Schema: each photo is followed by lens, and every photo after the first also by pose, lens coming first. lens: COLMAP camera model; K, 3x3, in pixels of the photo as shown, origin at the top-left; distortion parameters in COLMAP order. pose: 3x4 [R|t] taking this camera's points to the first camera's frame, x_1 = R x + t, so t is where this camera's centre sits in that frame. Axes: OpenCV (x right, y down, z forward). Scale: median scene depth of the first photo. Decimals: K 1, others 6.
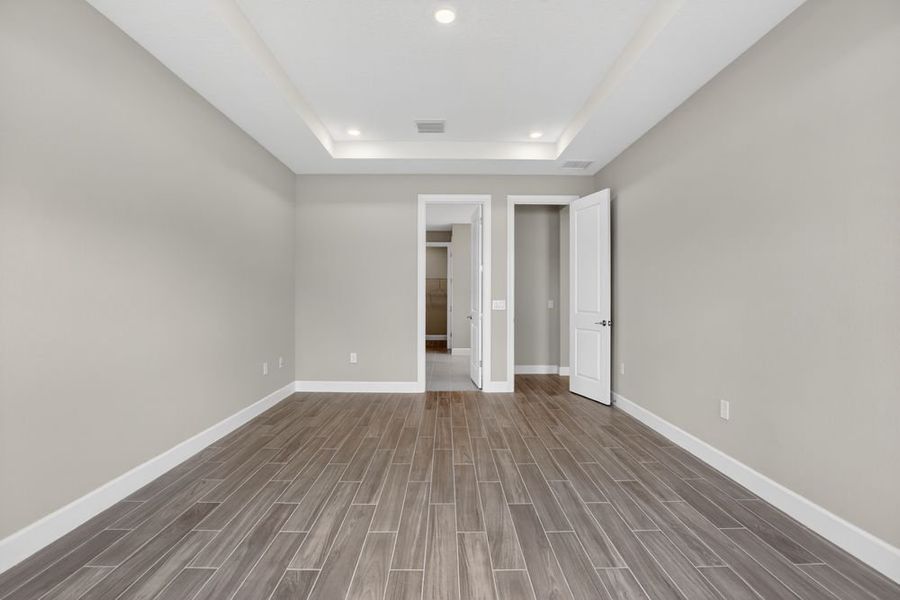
lens RADIAL K [[409.5, 0, 453.0], [0, 409.5, 300.5], [0, 0, 1]] dist [-0.022471, 0.001492]
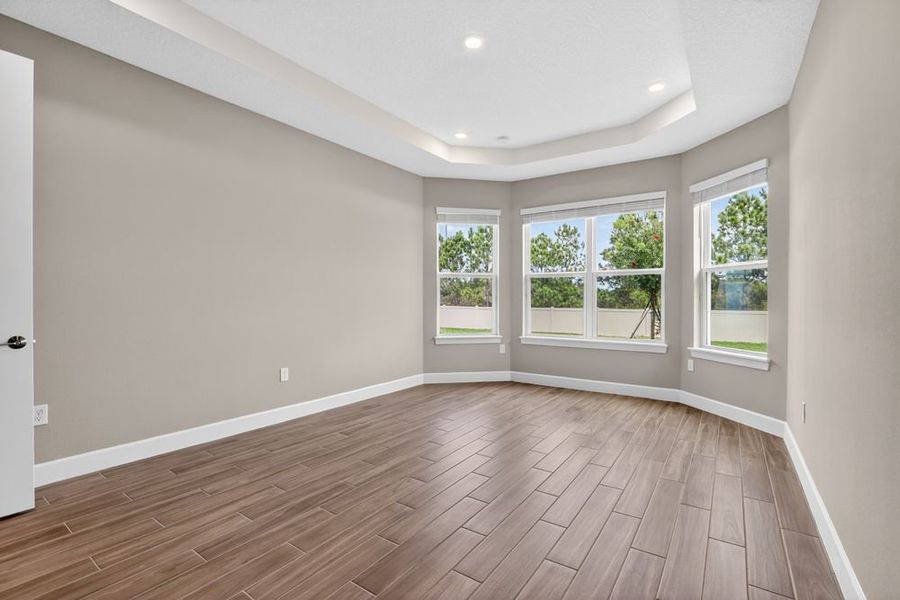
lens RADIAL K [[409.5, 0, 453.0], [0, 409.5, 300.5], [0, 0, 1]] dist [-0.022471, 0.001492]
pose [[-0.816927, -0.007893, 0.576687, -0.585606], [-0.006450, 0.999969, 0.004549, 0.011967], [-0.576705, -0.000004, -0.816953, 1.814780]]
